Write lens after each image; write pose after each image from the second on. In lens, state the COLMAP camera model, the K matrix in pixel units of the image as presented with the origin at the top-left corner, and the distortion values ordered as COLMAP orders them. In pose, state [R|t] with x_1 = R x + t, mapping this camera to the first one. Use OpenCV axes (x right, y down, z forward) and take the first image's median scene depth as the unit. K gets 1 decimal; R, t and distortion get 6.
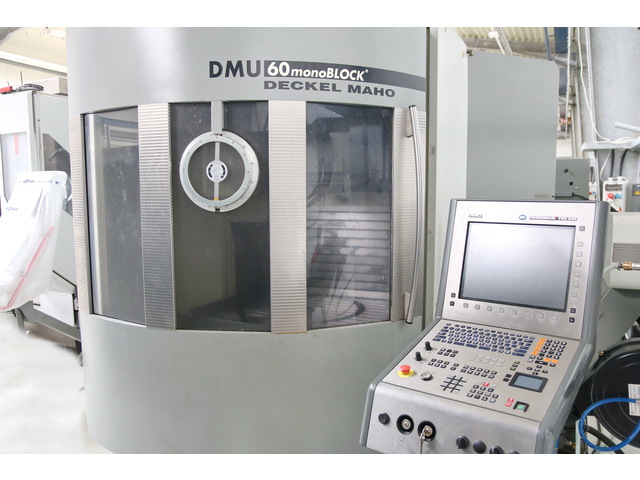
lens RADIAL K [[514.3, 0, 317.4], [0, 514.3, 252.8], [0, 0, 1]] dist [-0.125671, 0.094493]
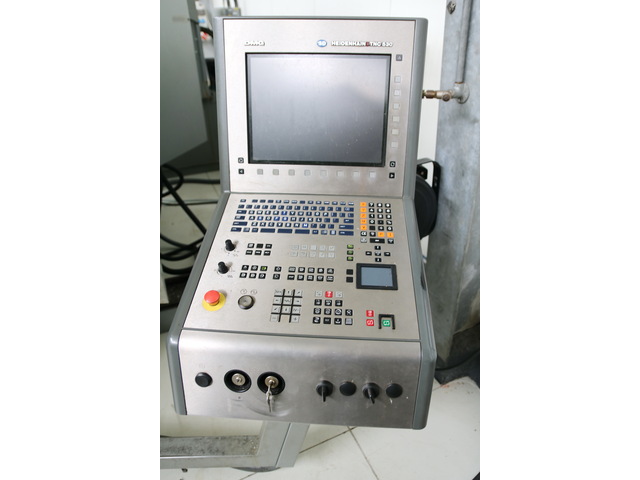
lens RADIAL K [[375.5, 0, 320.0], [0, 375.5, 240.0], [0, 0, 1]] dist [-0.100621, 0.032553]
pose [[0.821181, -0.294493, 0.488810, 0.069999], [0.063788, 0.898559, 0.434193, -0.050287], [-0.567091, -0.325371, 0.756665, 0.569131]]
